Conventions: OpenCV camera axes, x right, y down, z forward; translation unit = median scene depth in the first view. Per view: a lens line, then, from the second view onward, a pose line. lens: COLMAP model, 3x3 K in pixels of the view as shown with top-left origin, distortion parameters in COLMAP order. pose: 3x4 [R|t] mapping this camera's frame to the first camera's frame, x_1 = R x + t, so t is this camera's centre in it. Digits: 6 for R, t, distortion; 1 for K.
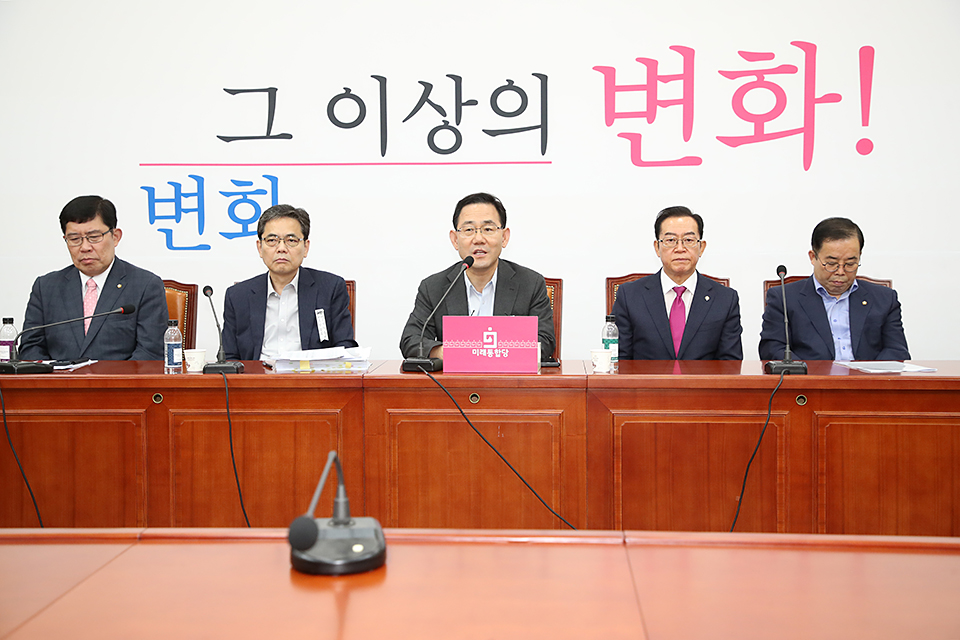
lens RADIAL K [[1219.2, 0, 480.0], [0, 1219.2, 320.0], [0, 0, 1]] dist [0.147131, 0.017227]
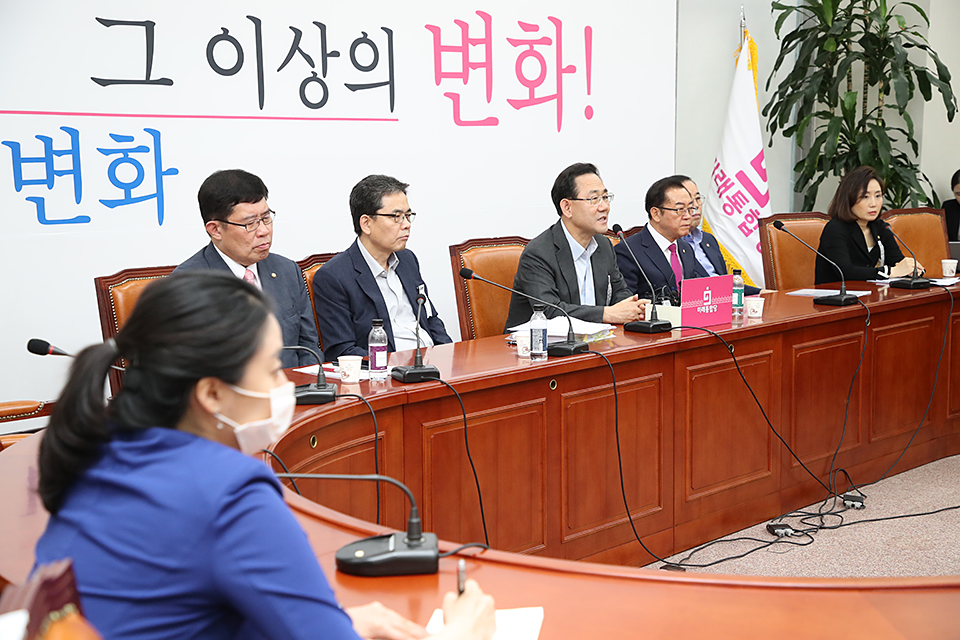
lens RADIAL K [[1411.8, 0, 480.0], [0, 1411.8, 320.0], [0, 0, 1]] dist [0.229023, 0.023662]
pose [[0.632784, -0.095531, 0.768413, -0.806275], [0.053402, 0.995382, 0.079772, -0.056860], [-0.772484, -0.009444, 0.634963, 0.223037]]
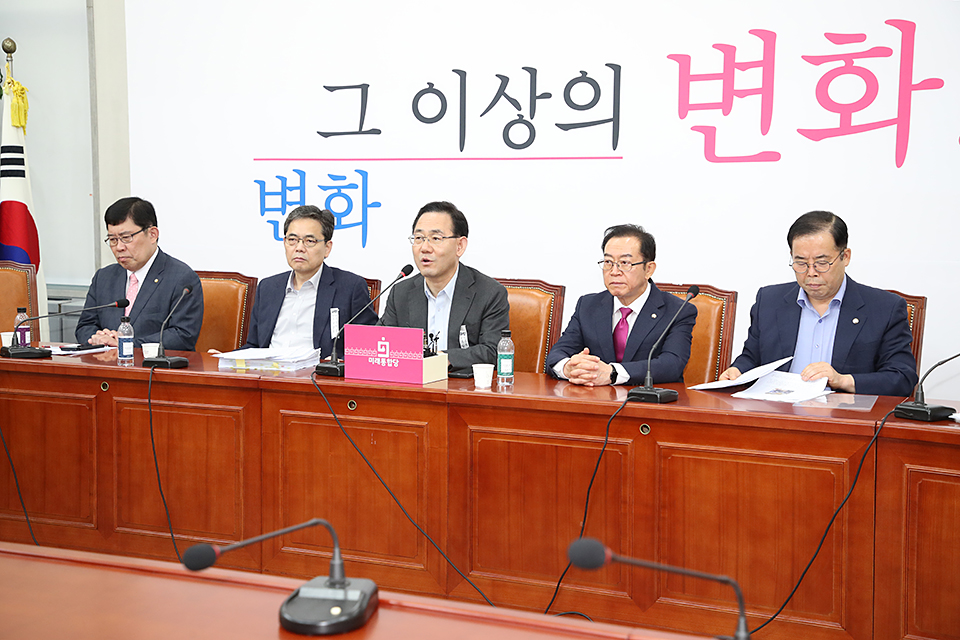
lens RADIAL K [[1392.0, 0, 480.0], [0, 1392.0, 320.0], [0, 0, 1]] dist [0.199978, 0.017797]
pose [[0.928357, 0.044696, -0.368993, 0.365415], [-0.035541, 0.998869, 0.031575, -0.034426], [0.369987, -0.016198, 0.928896, -0.046837]]
